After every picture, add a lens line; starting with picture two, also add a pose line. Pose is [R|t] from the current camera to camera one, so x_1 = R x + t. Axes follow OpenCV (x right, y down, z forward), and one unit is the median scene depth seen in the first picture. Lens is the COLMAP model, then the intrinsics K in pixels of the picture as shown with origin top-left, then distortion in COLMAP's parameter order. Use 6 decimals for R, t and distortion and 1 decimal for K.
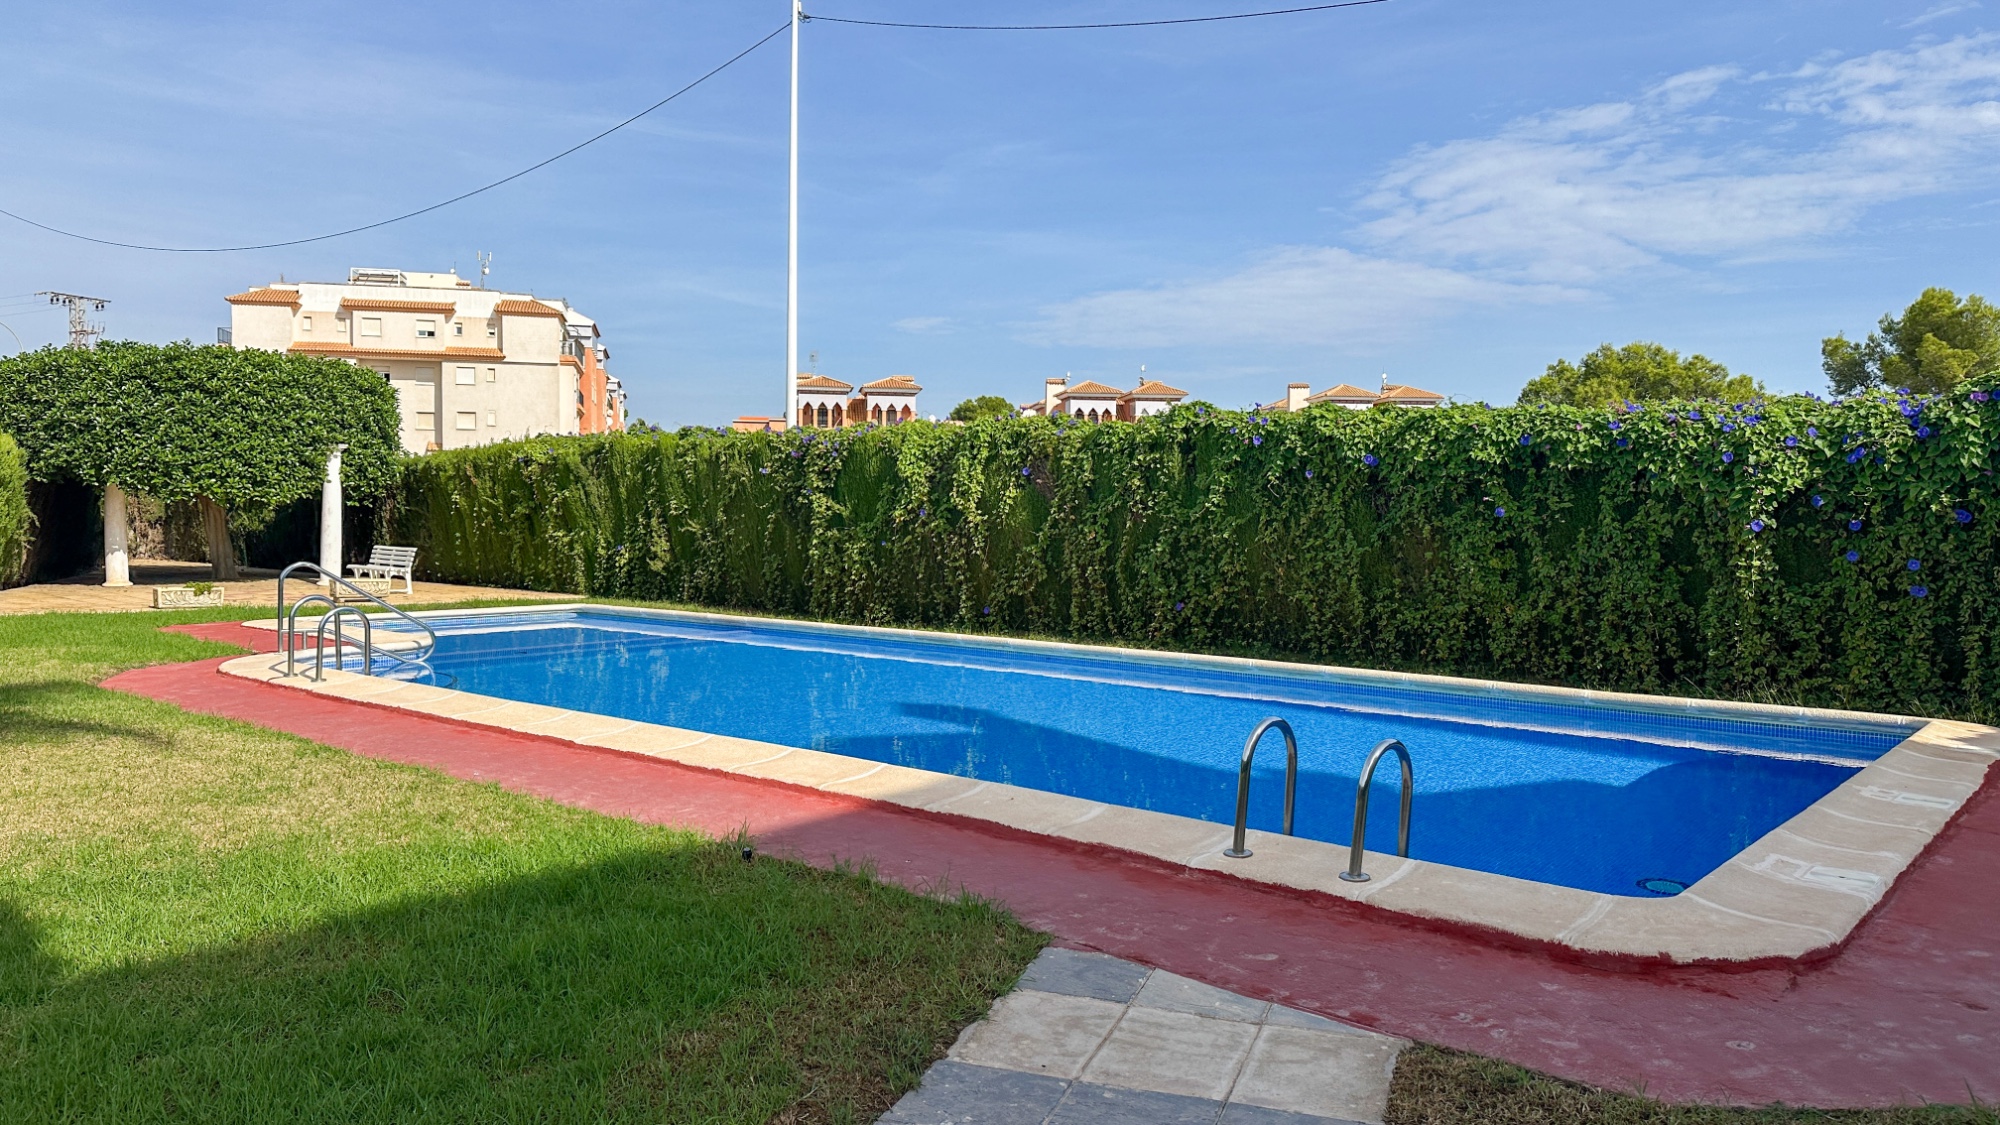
lens RADIAL K [[1398.8, 0, 1000.0], [0, 1398.8, 562.5], [0, 0, 1]] dist [0.044421, -0.002222]
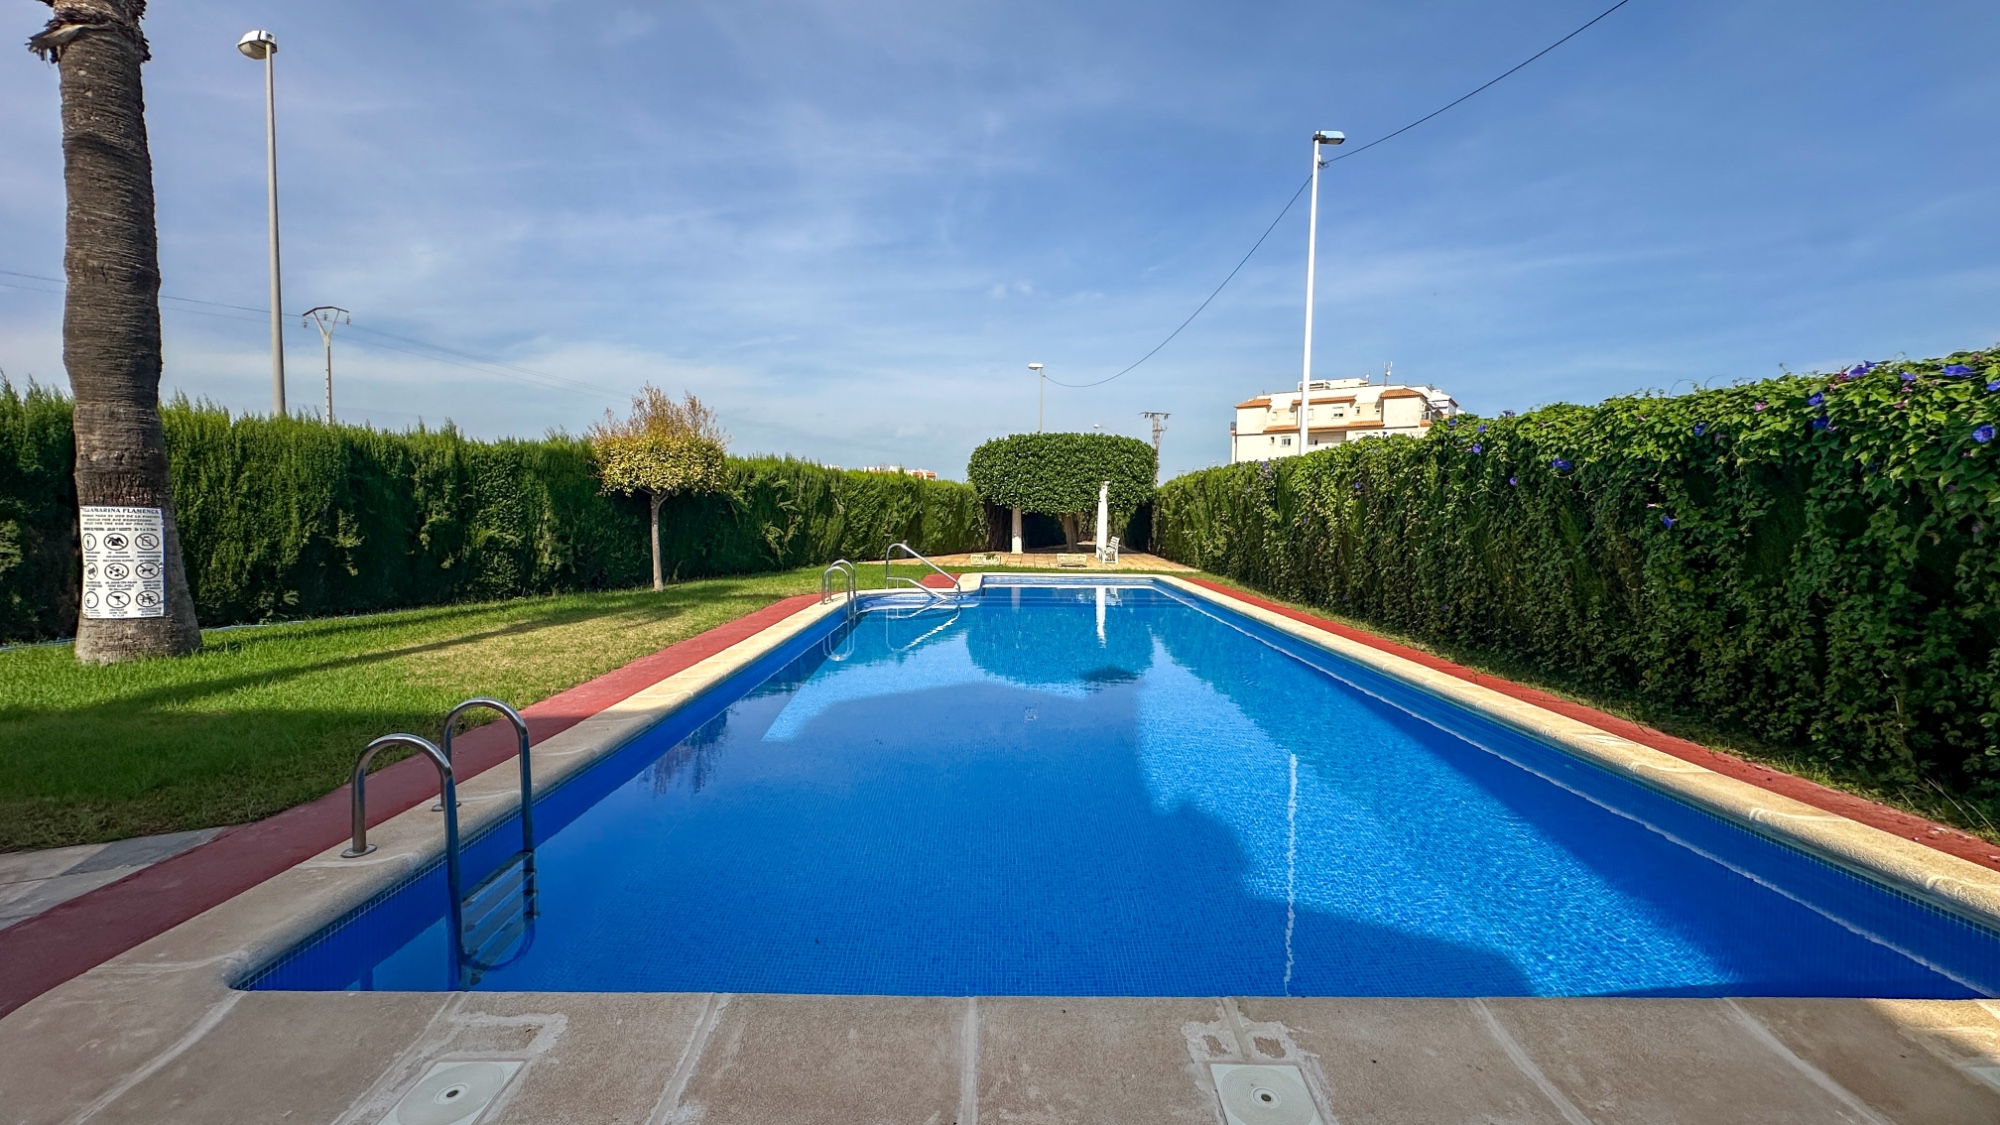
lens RADIAL K [[794.8, 0, 1002.9], [0, 794.8, 558.3], [0, 0, 1]] dist [0.000556, -0.000233]
pose [[0.666403, 0.042458, -0.744382, 0.294060], [-0.032033, 0.999086, 0.028309, -0.010535], [0.744903, 0.004980, 0.667154, 0.277104]]
